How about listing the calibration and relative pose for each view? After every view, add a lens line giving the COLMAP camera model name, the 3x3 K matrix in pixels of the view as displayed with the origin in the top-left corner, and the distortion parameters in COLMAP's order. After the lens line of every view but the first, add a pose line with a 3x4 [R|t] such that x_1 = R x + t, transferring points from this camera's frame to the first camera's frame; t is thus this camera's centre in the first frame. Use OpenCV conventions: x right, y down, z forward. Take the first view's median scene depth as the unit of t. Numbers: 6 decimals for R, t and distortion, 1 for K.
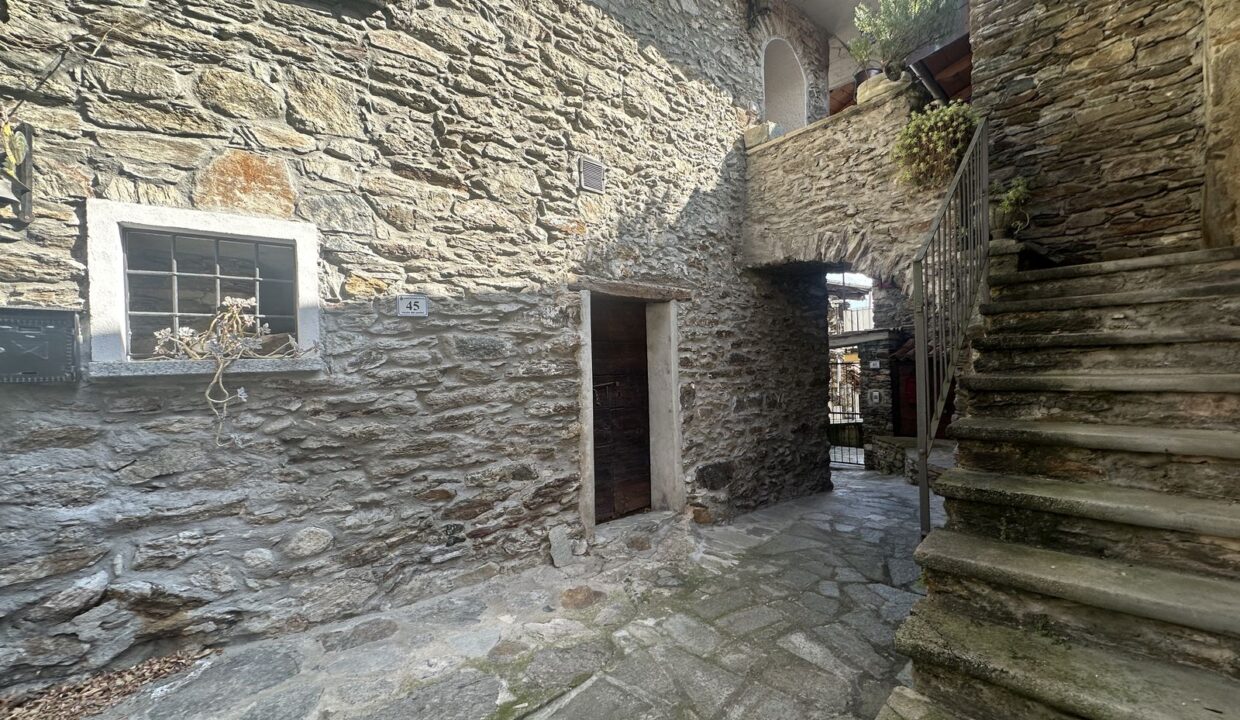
lens RADIAL K [[496.0, 0, 620.0], [0, 496.0, 360.0], [0, 0, 1]] dist [-0.002872, 0.000315]
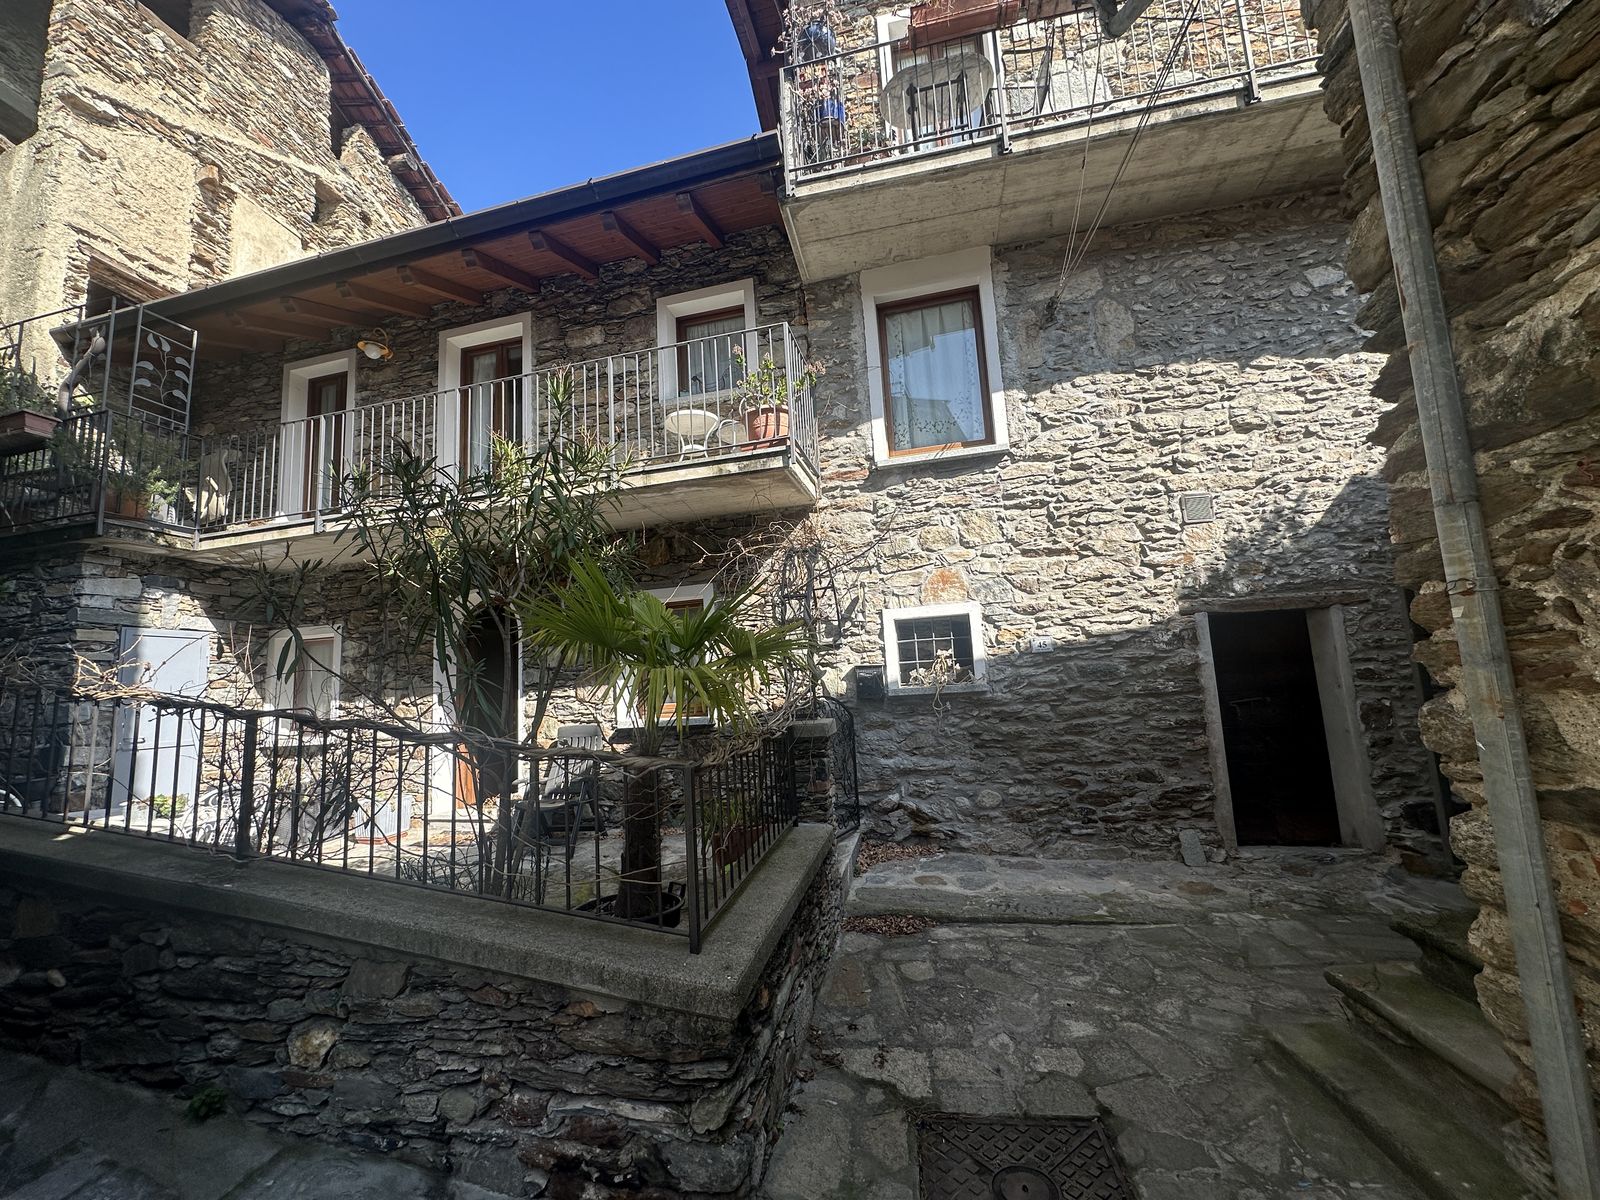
lens RADIAL K [[636.2, 0, 800.0], [0, 636.2, 600.0], [0, 0, 1]] dist [-0.004759, 0.000967]
pose [[0.631166, -0.105700, -0.768412, 0.522190], [0.038079, 0.993699, -0.105412, -0.064616], [0.774713, 0.037272, 0.631214, -0.653305]]
